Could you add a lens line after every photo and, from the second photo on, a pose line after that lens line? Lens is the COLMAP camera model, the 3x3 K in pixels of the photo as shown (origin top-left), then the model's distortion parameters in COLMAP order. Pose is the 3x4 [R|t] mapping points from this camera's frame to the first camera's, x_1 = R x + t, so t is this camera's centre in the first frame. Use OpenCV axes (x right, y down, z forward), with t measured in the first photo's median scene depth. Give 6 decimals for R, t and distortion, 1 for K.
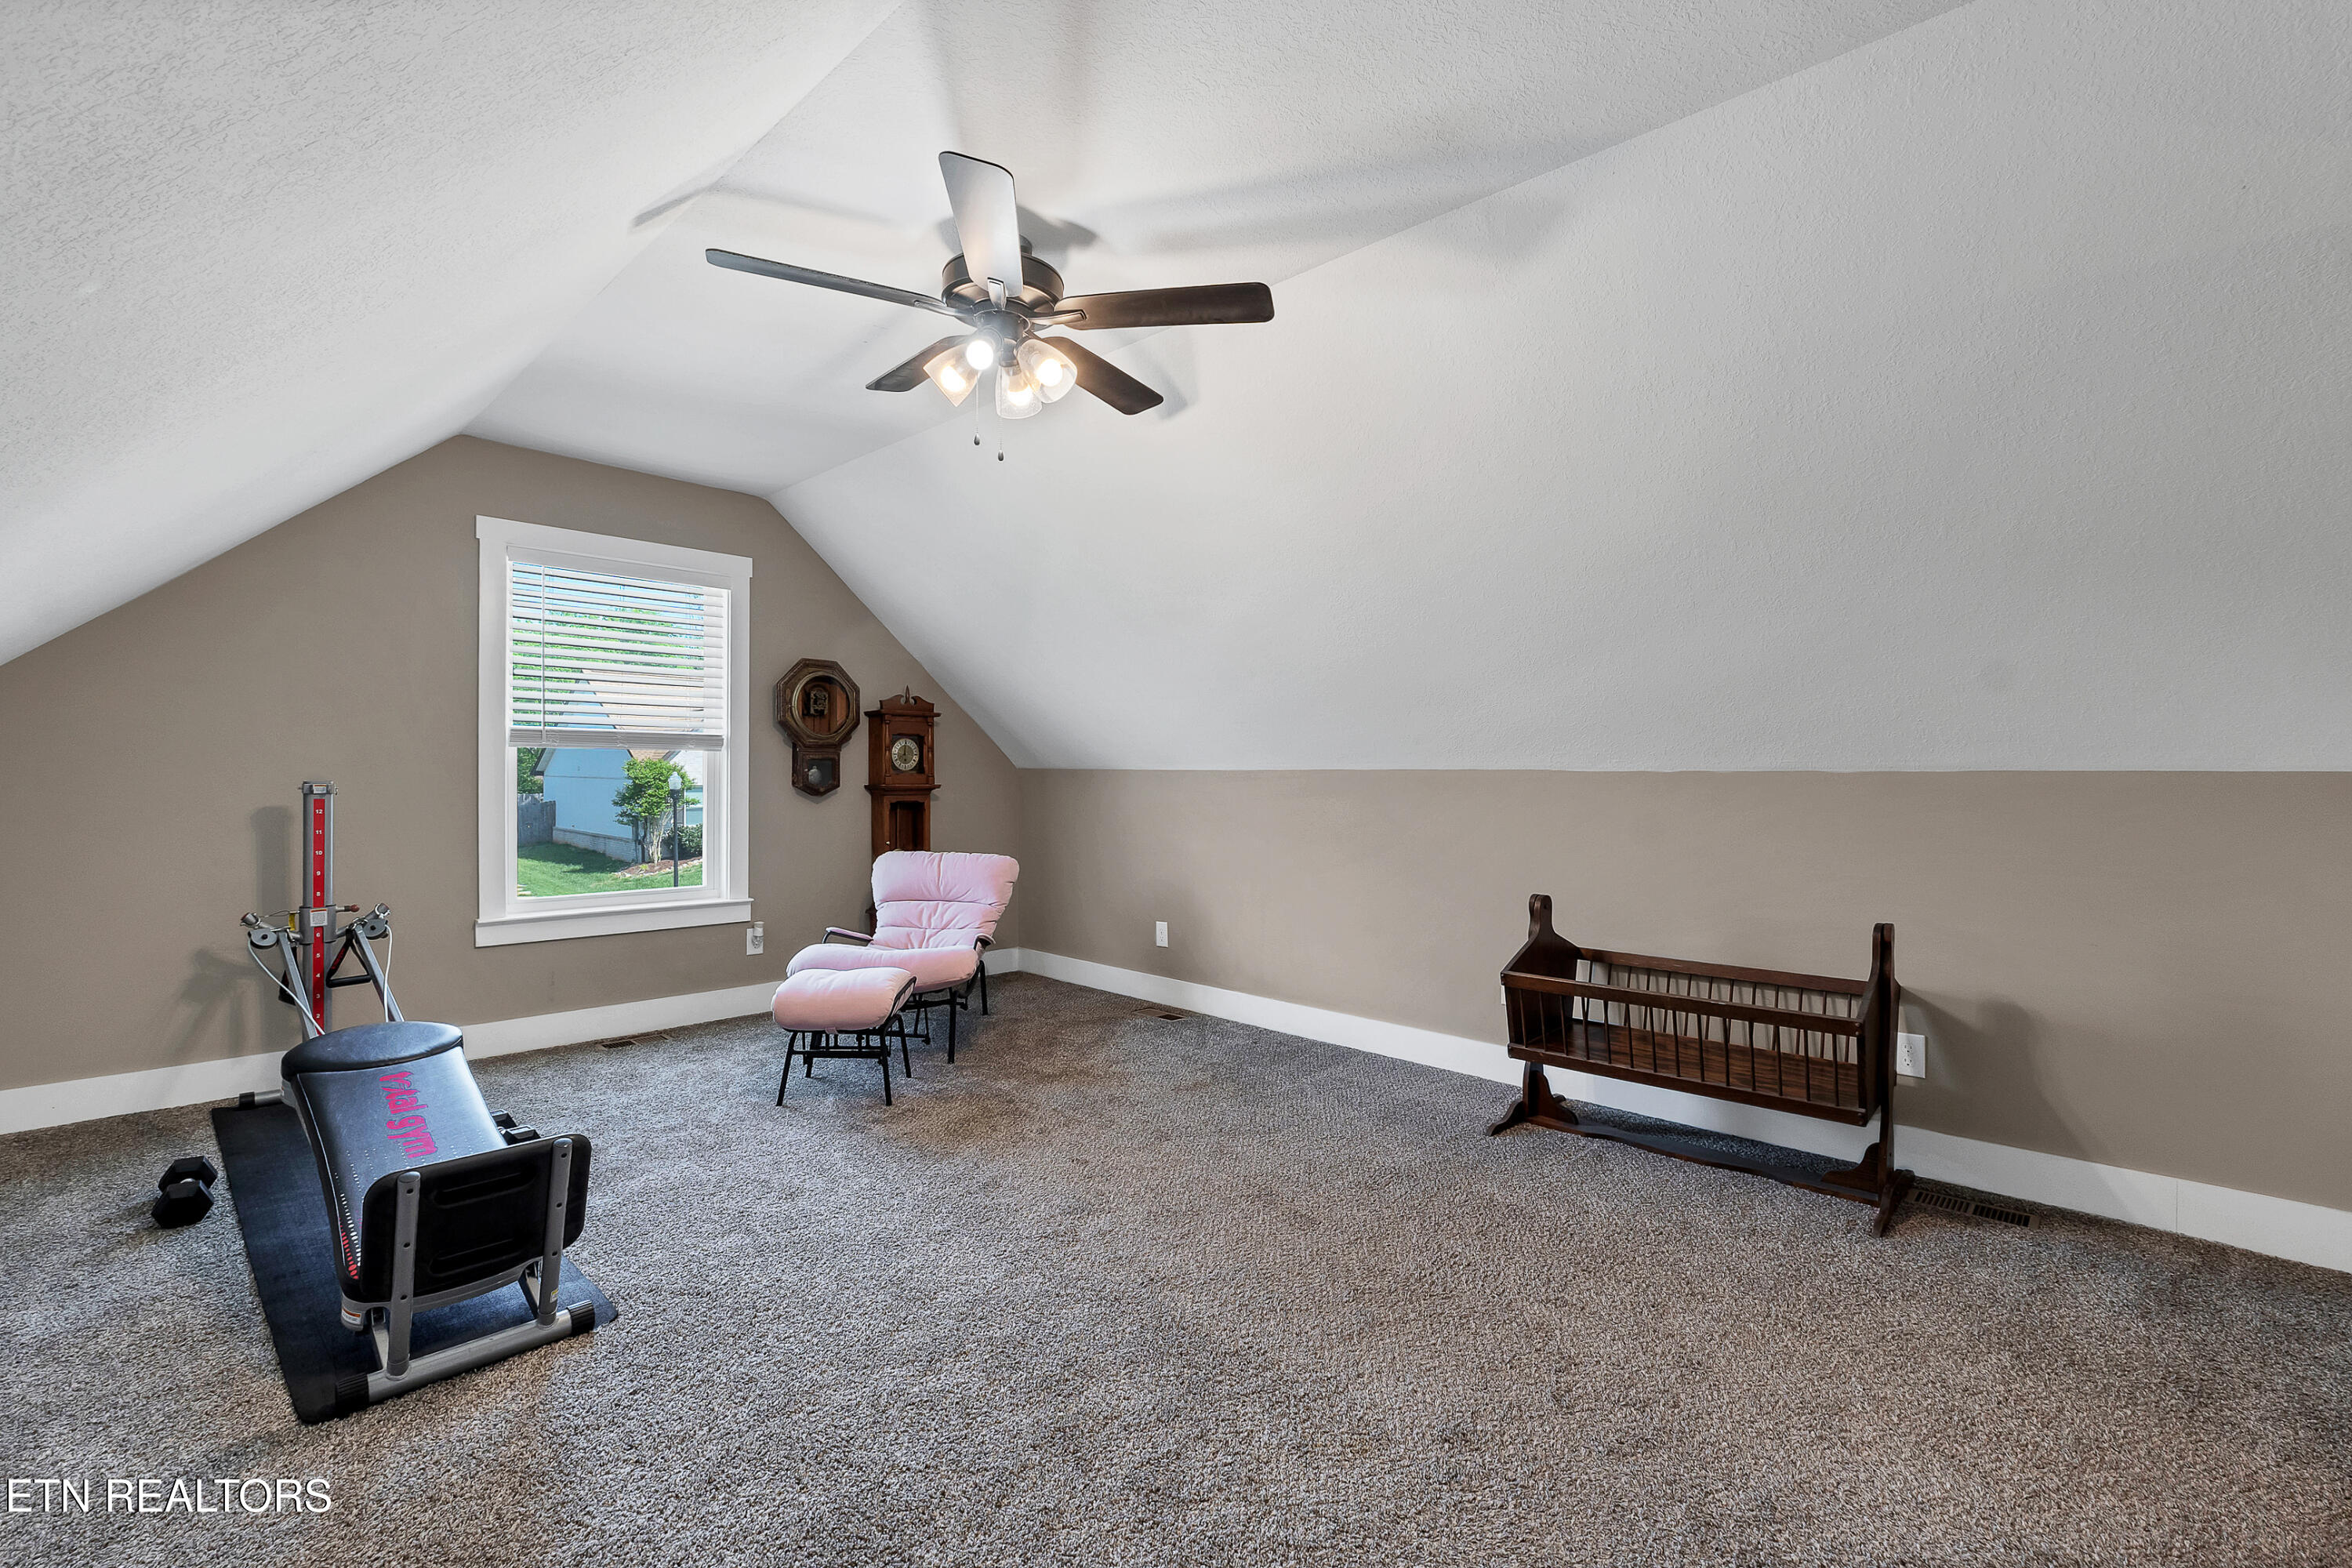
lens RADIAL K [[987.9, 0, 1178.2], [0, 987.9, 775.9], [0, 0, 1]] dist [-0.004240, 0.000269]
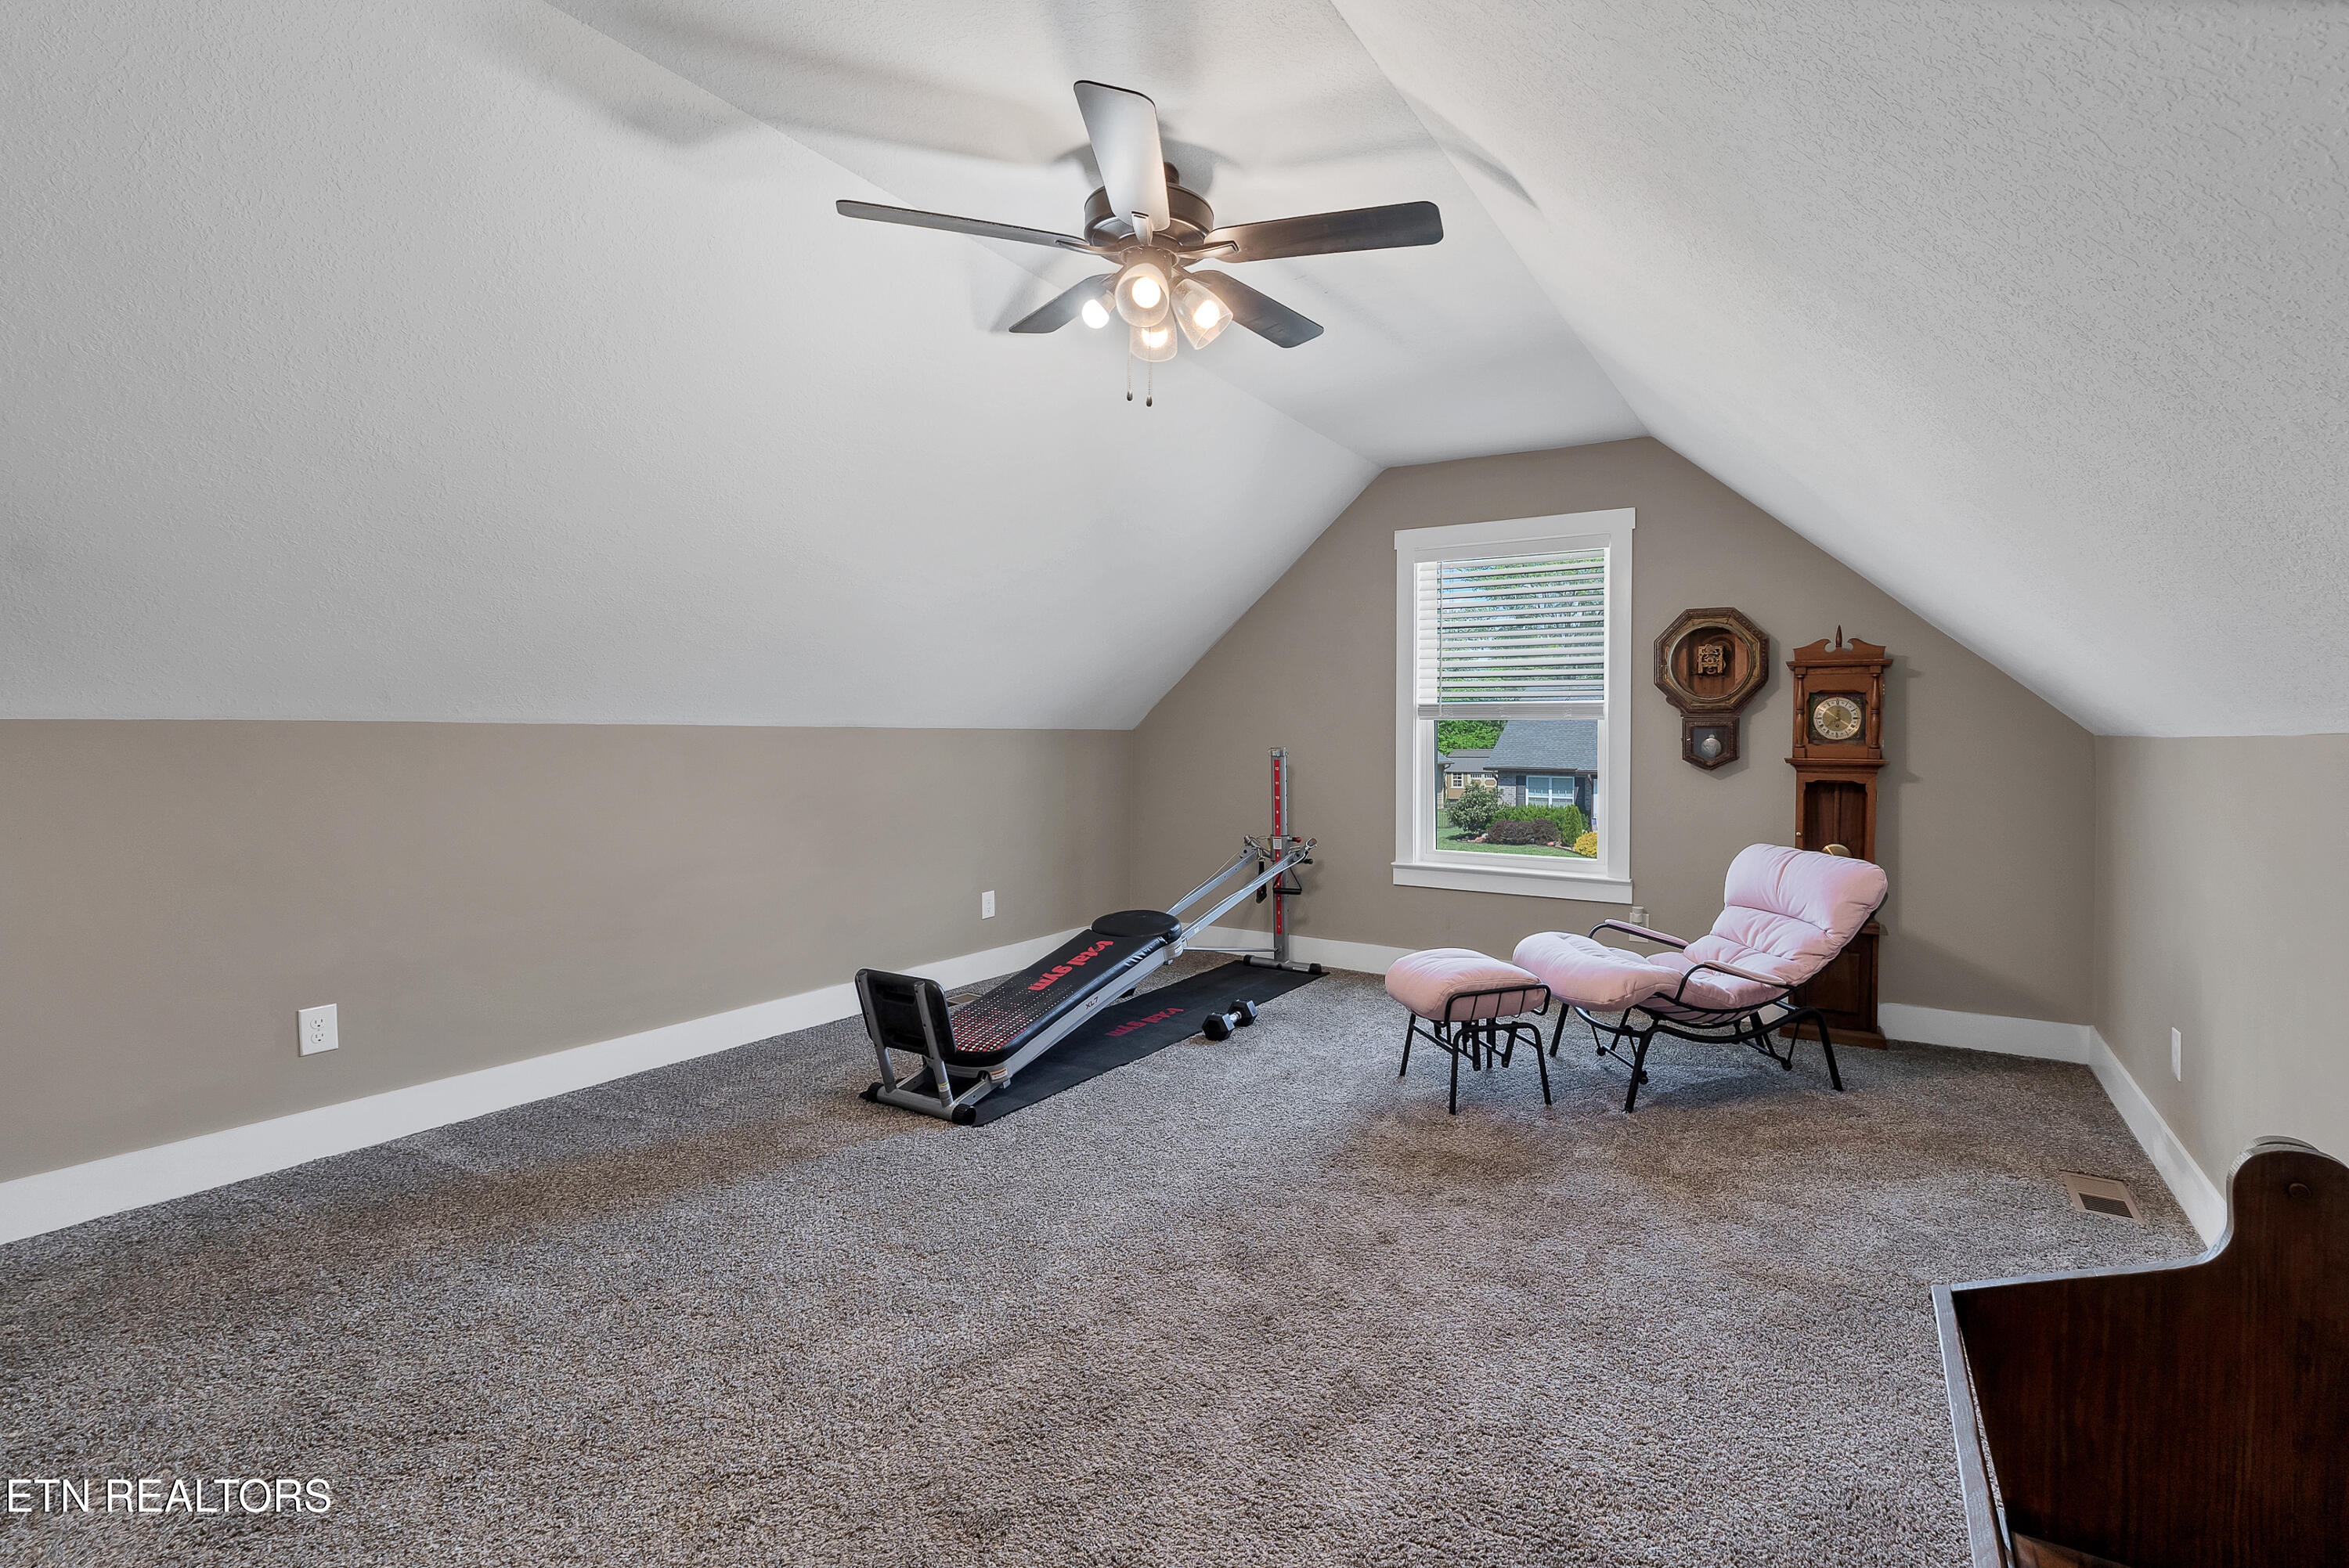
lens RADIAL K [[986.6, 0, 1198.2], [0, 986.6, 751.2], [0, 0, 1]] dist [-0.004240, 0.000269]
pose [[0.269086, 0.005242, -0.963102, 0.338413], [-0.009732, 0.999949, 0.002724, 0.006297], [0.963067, 0.008640, 0.269123, 0.369471]]
